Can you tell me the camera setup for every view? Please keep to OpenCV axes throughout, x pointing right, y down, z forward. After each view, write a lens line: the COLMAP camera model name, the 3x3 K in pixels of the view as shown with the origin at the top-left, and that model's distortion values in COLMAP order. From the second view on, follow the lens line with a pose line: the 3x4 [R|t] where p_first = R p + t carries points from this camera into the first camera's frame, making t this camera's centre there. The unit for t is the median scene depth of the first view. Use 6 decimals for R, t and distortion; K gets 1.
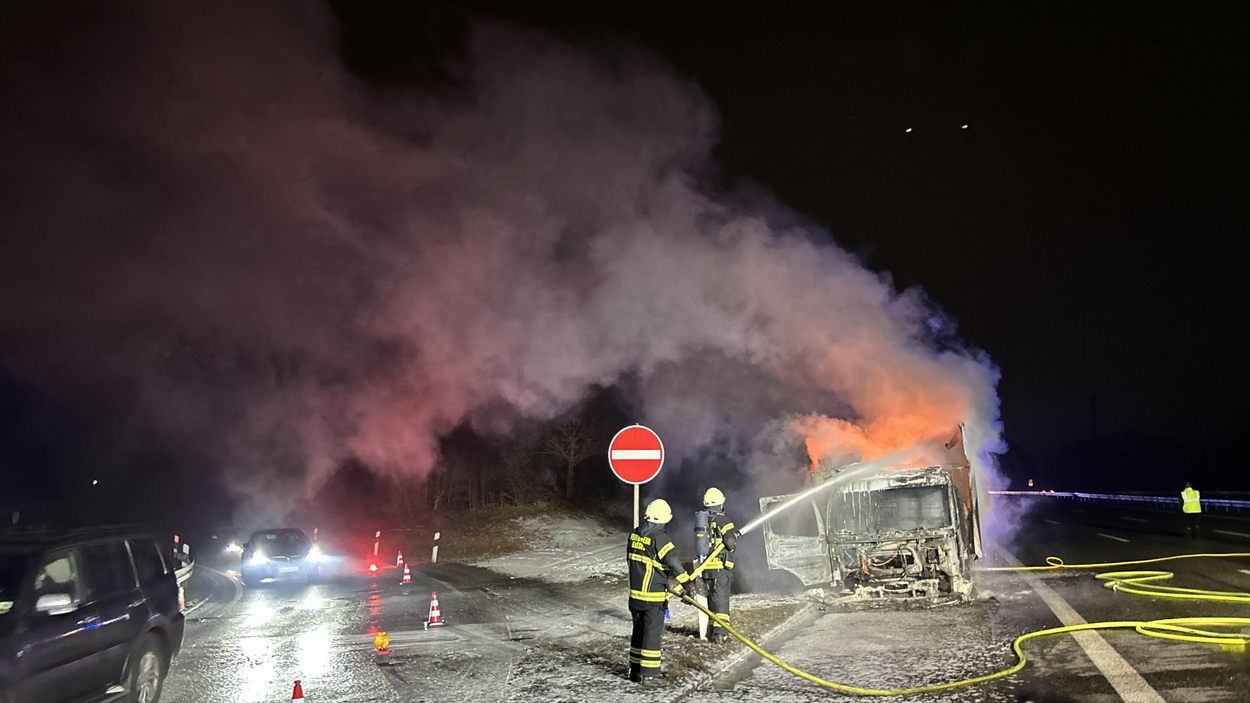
lens RADIAL K [[923.2, 0, 630.1], [0, 923.2, 361.8], [0, 0, 1]] dist [0.074235, -0.089454]
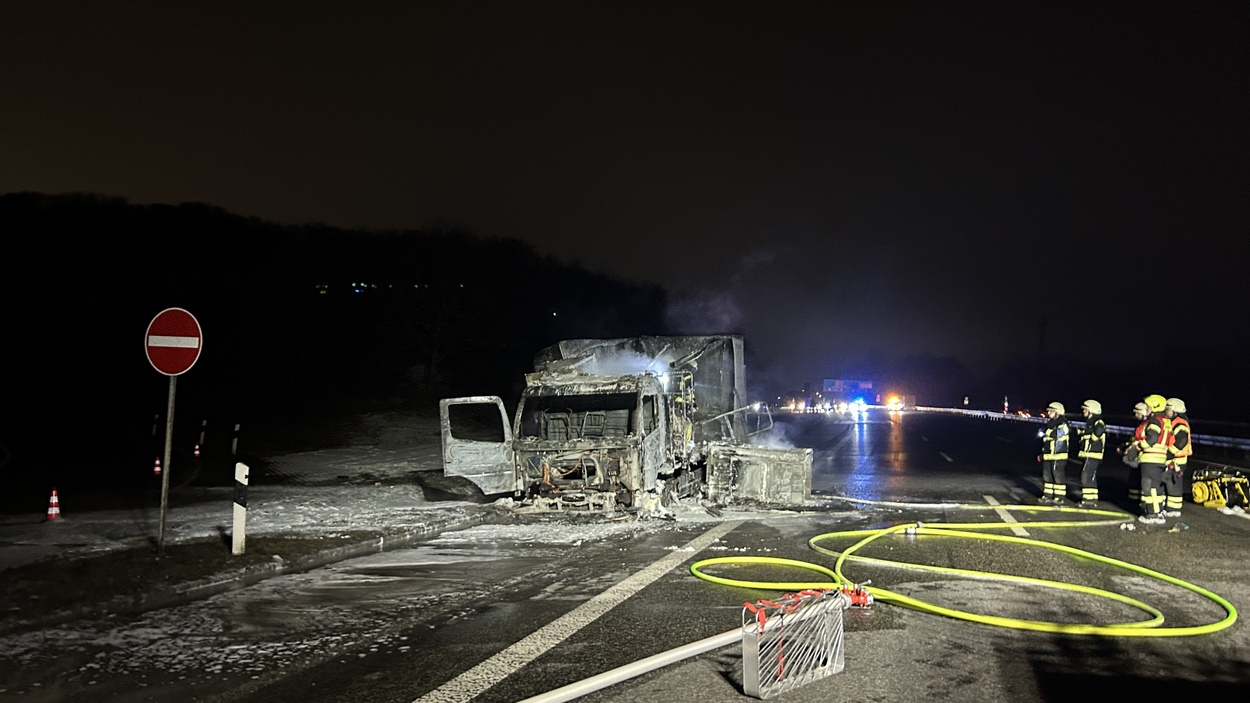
lens RADIAL K [[923.2, 0, 626.6], [0, 923.2, 347.4], [0, 0, 1]] dist [0.074235, -0.089454]
pose [[0.998394, 0.044666, 0.034852, 0.296122], [-0.047578, 0.995005, 0.087762, 0.007457], [-0.030757, -0.089279, 0.995532, 0.092247]]
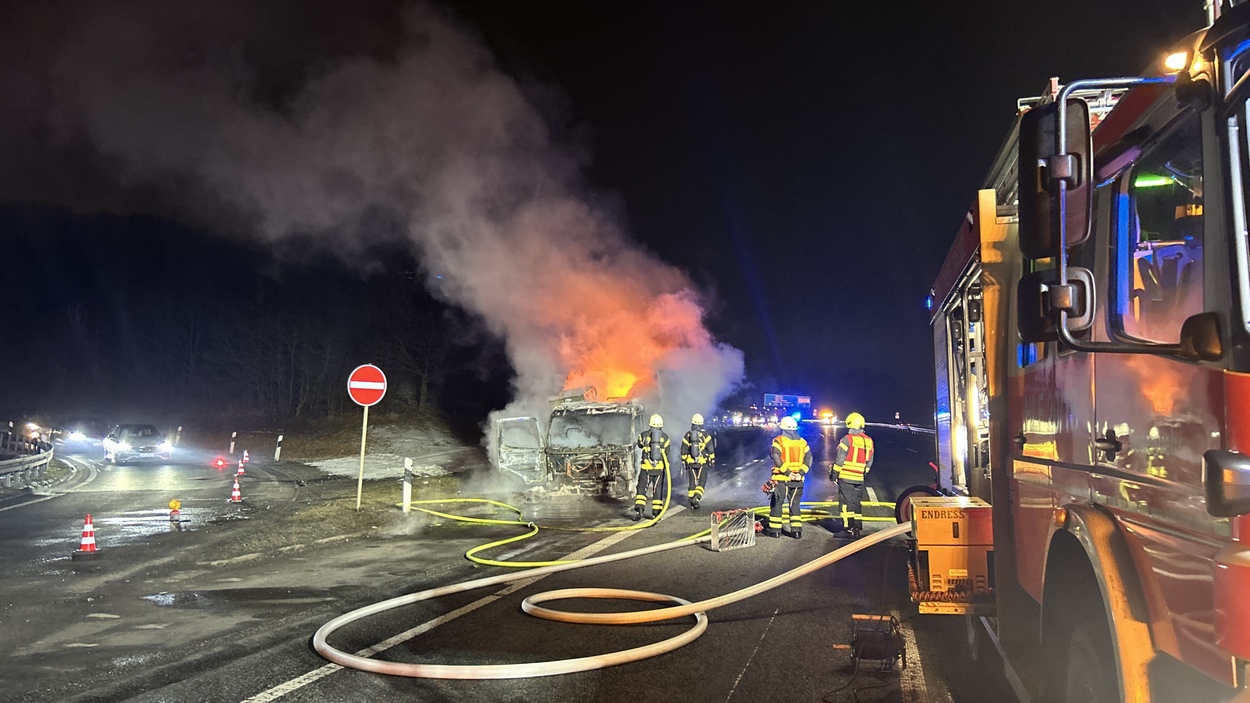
lens RADIAL K [[923.2, 0, 630.7], [0, 923.2, 343.3], [0, 0, 1]] dist [0.074235, -0.089454]
pose [[0.993616, 0.054226, 0.098925, 0.199332], [-0.060929, 0.995955, 0.066038, -0.063207], [-0.094943, -0.071644, 0.992901, -0.348898]]
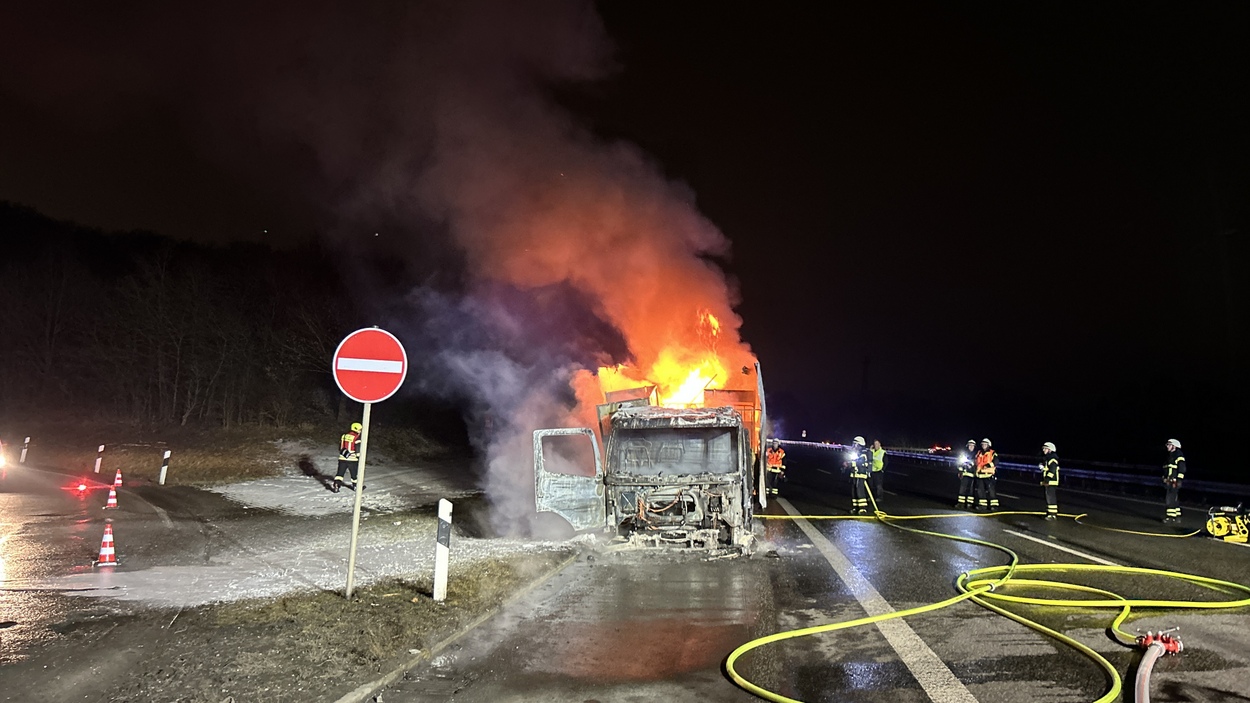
lens RADIAL K [[923.2, 0, 621.7], [0, 923.2, 347.6], [0, 0, 1]] dist [0.074235, -0.089454]
pose [[0.976288, 0.076878, 0.202366, 0.040466], [-0.087815, 0.995092, 0.045619, 0.023280], [-0.197866, -0.062308, 0.978247, 0.141701]]
